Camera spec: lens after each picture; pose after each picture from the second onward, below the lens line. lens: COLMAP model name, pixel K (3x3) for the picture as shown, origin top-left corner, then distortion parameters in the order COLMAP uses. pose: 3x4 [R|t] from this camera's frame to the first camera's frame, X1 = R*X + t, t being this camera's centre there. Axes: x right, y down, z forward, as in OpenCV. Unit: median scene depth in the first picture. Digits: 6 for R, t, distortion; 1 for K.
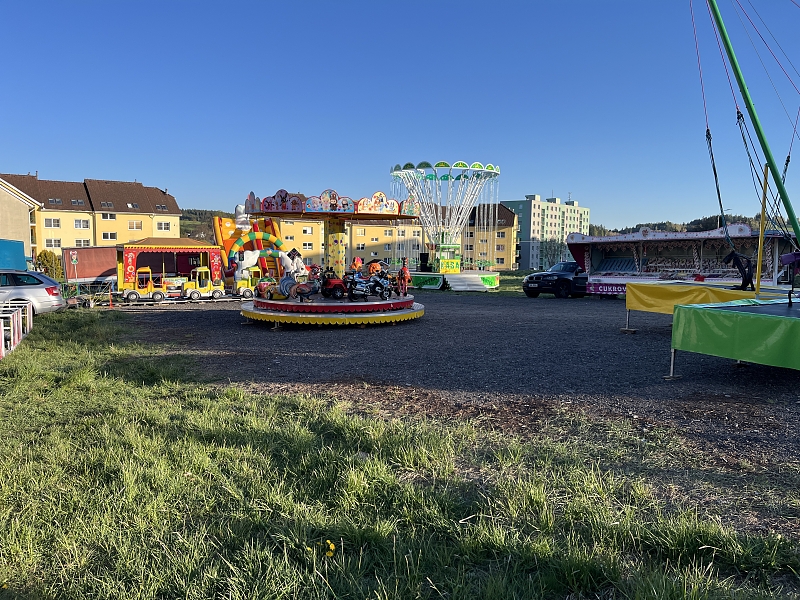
lens RADIAL K [[597.8, 0, 395.5], [0, 597.8, 293.4], [0, 0, 1]] dist [0.057634, -0.084506]
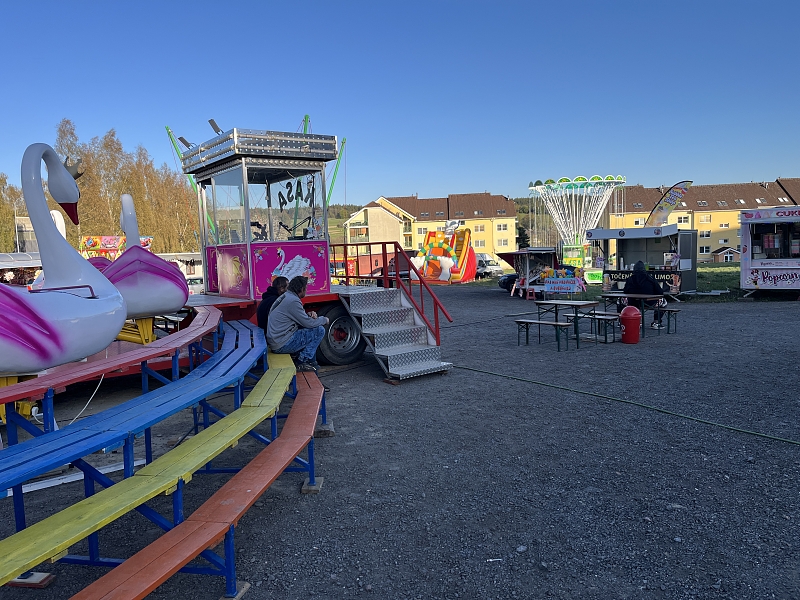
lens RADIAL K [[597.8, 0, 383.6], [0, 597.8, 294.0], [0, 0, 1]] dist [0.057634, -0.084506]
pose [[0.737412, 0.018503, -0.675190, 0.258349], [-0.003827, 0.999723, 0.023217, -0.005284], [0.675433, -0.014537, 0.737278, -0.047972]]
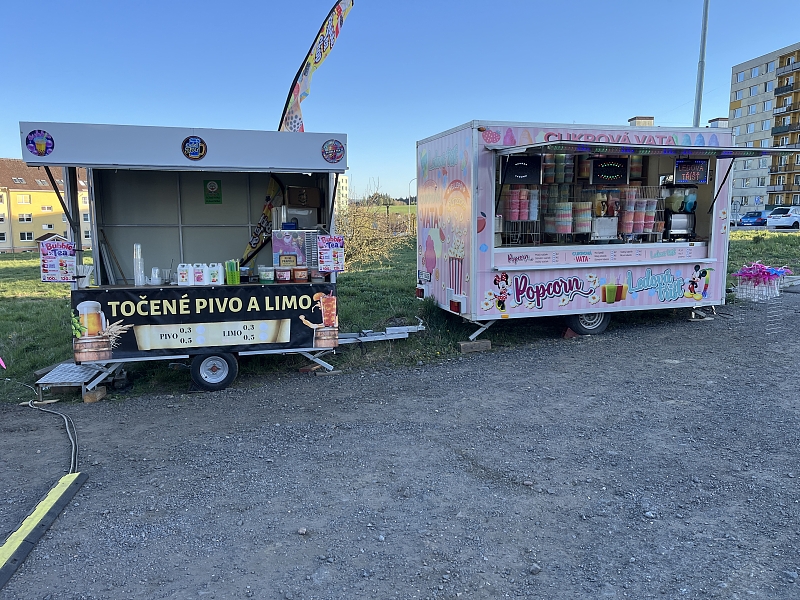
lens RADIAL K [[597.8, 0, 400.8], [0, 597.8, 299.7], [0, 0, 1]] dist [0.057634, -0.084506]
pose [[0.944778, -0.052649, 0.323455, 0.179901], [0.032004, 0.997115, 0.068823, -0.011205], [-0.326146, -0.054671, 0.943737, 0.100217]]
